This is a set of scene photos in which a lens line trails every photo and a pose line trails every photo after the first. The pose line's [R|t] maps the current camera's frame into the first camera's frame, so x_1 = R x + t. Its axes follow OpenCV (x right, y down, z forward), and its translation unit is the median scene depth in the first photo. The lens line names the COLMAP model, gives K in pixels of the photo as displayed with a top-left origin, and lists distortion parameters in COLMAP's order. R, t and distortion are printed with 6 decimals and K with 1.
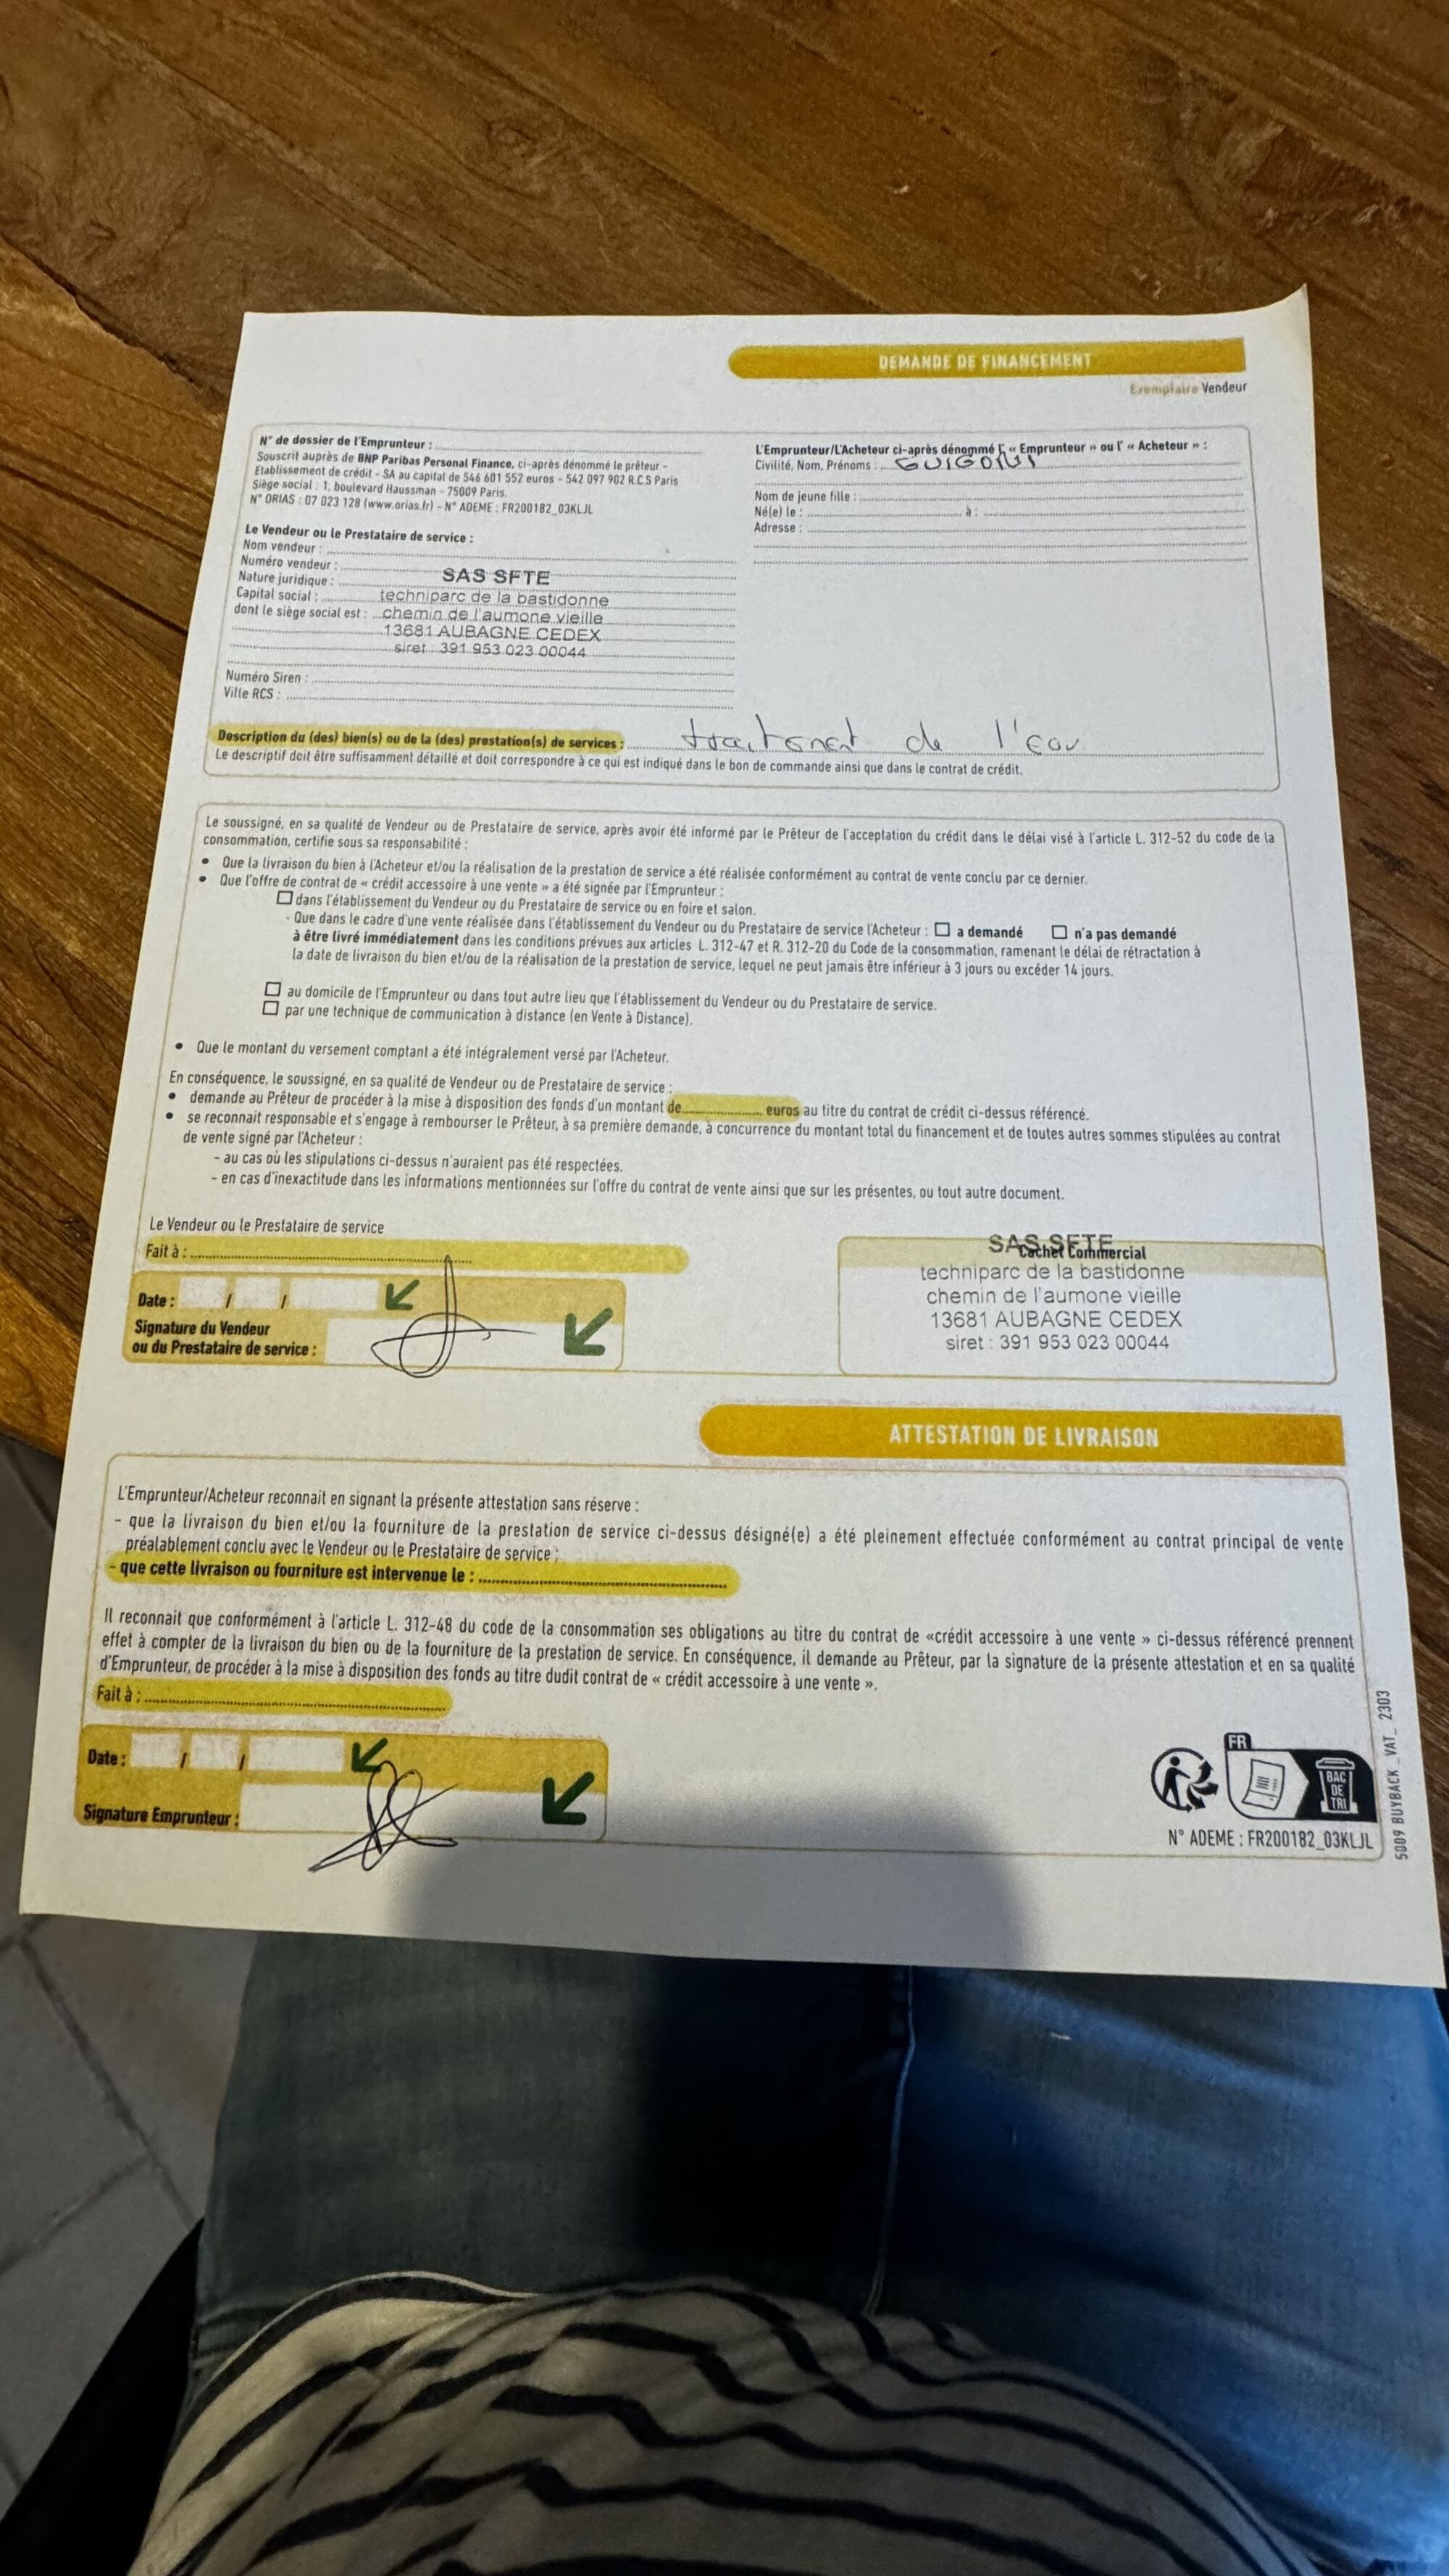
lens RADIAL K [[994.7, 0, 721.0], [0, 994.7, 1289.7], [0, 0, 1]] dist [0.001972, 0.000677]
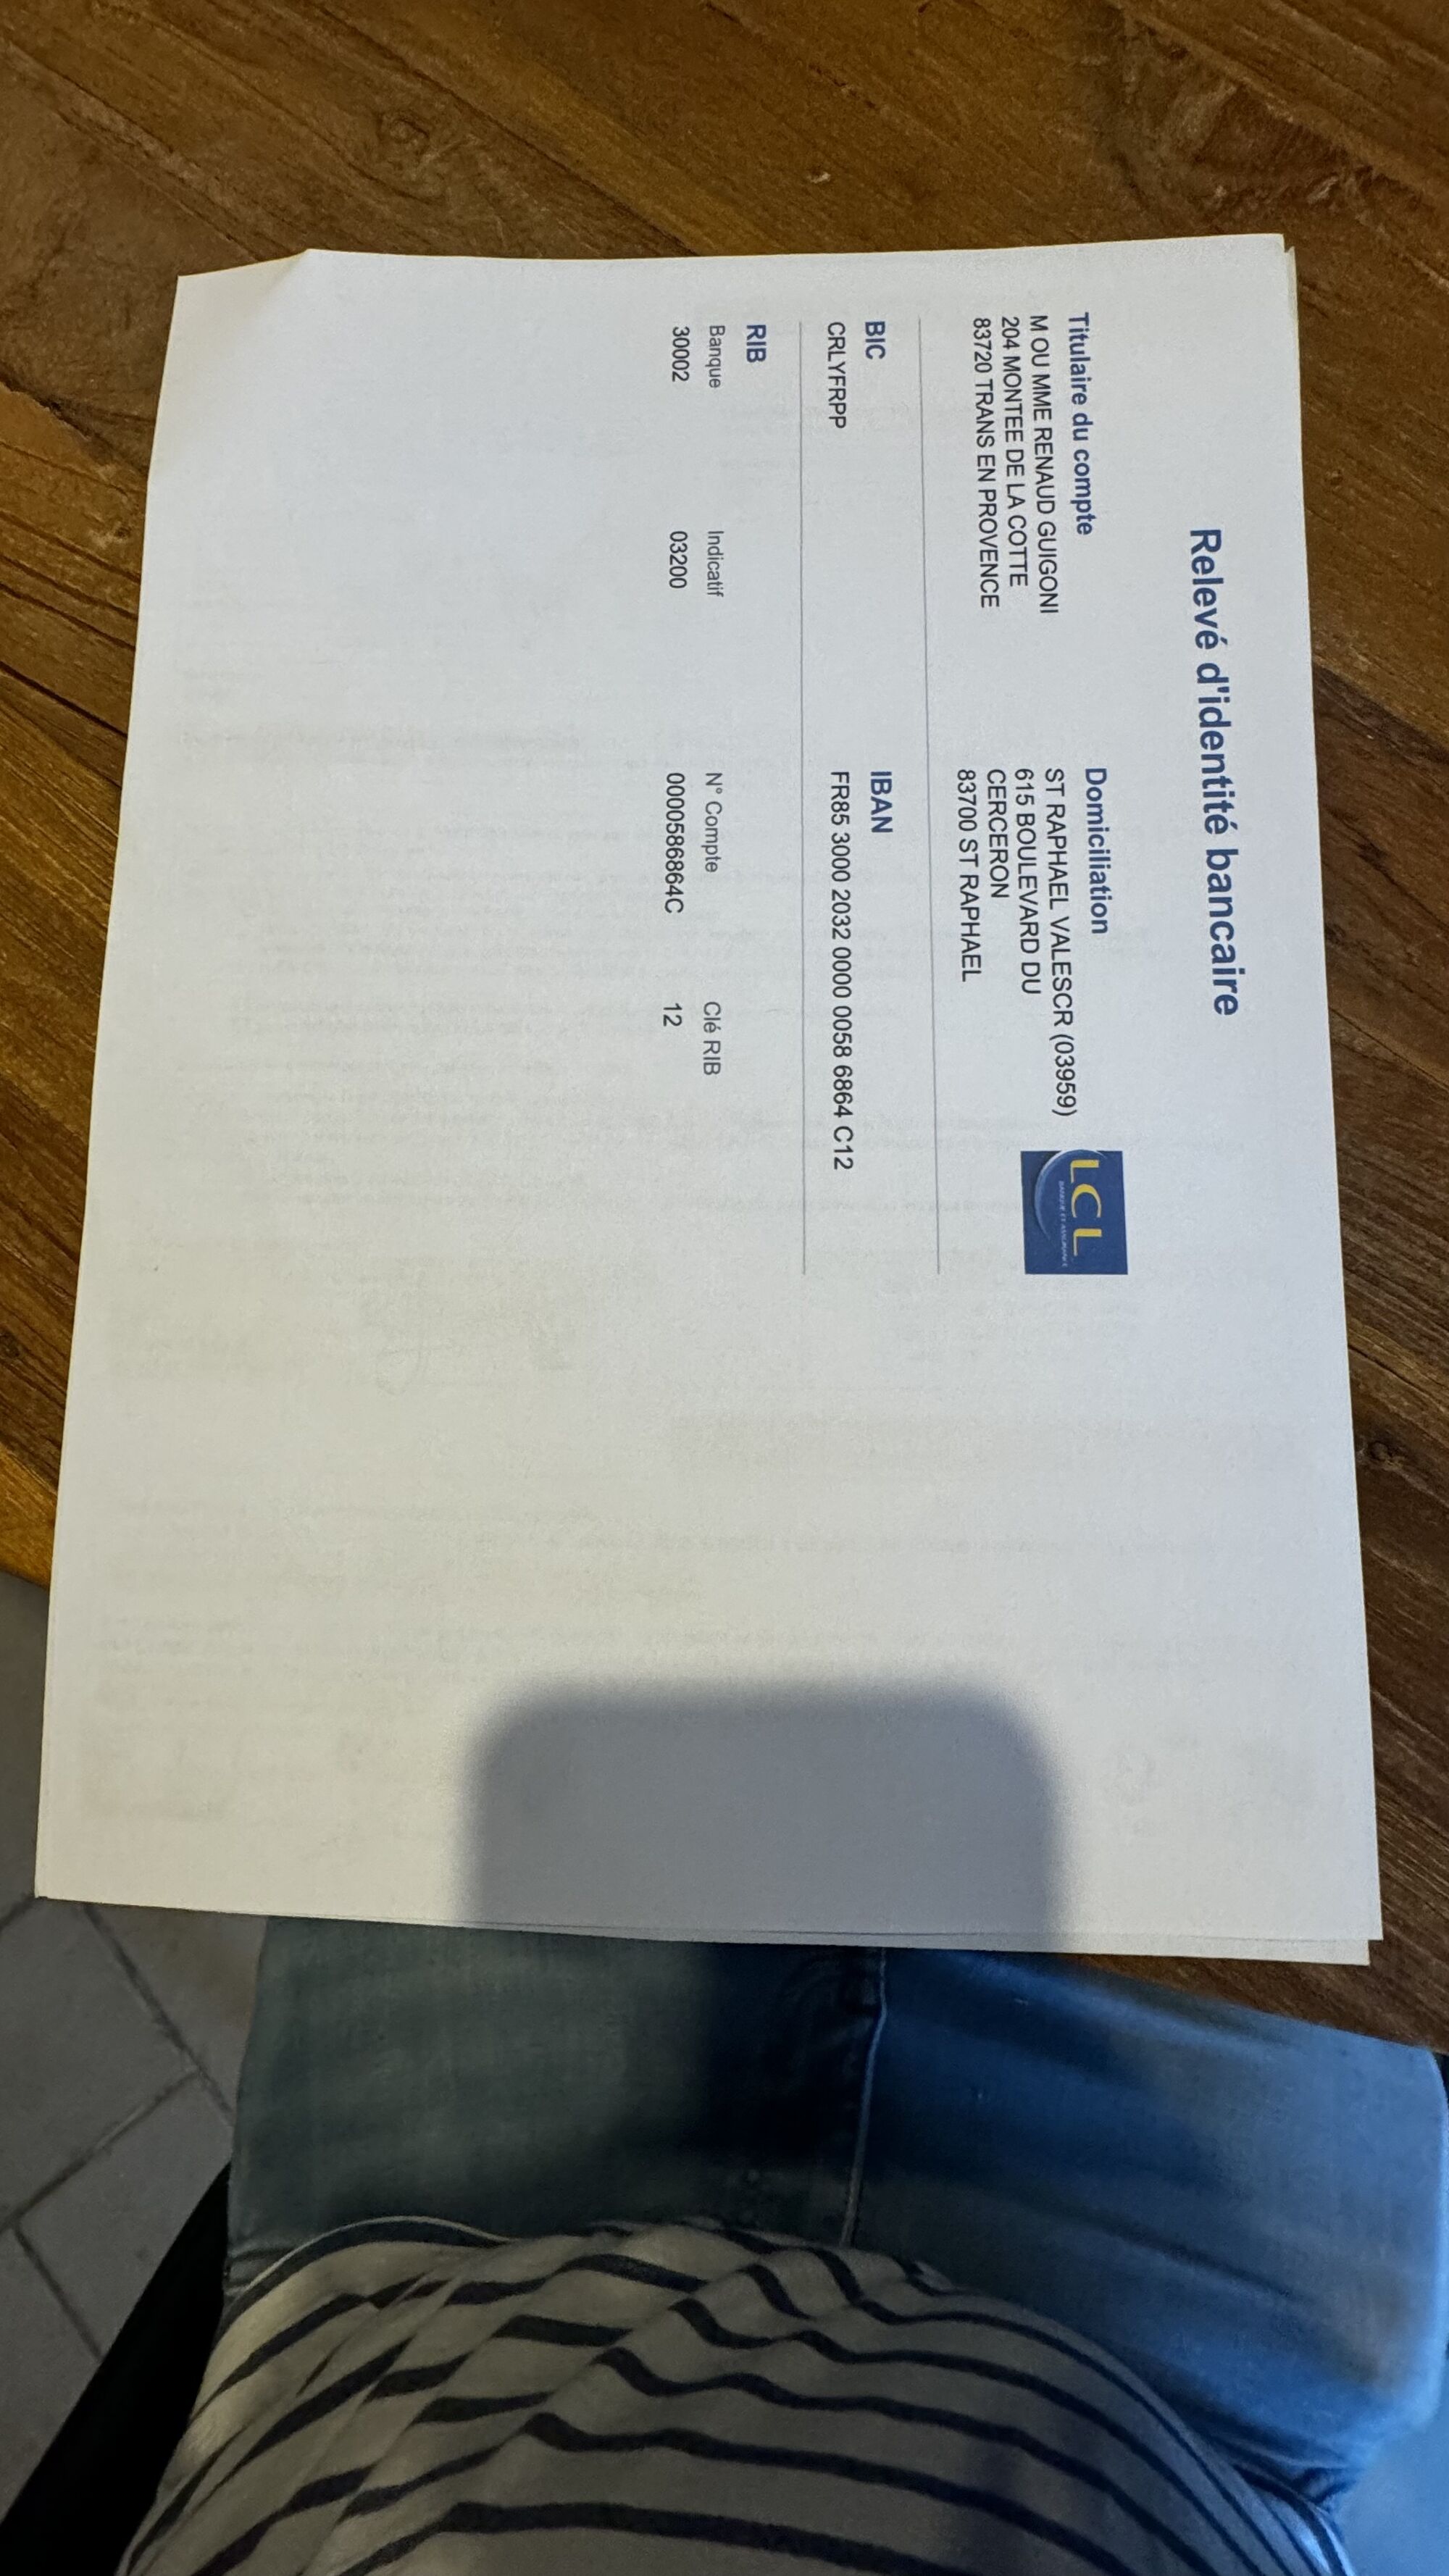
lens RADIAL K [[994.7, 0, 728.4], [0, 994.7, 1267.2], [0, 0, 1]] dist [0.001972, 0.000677]
pose [[0.999634, -0.020044, -0.018195, 0.089376], [0.021268, 0.997336, 0.069781, -0.152996], [0.016748, -0.070143, 0.997396, -0.000285]]
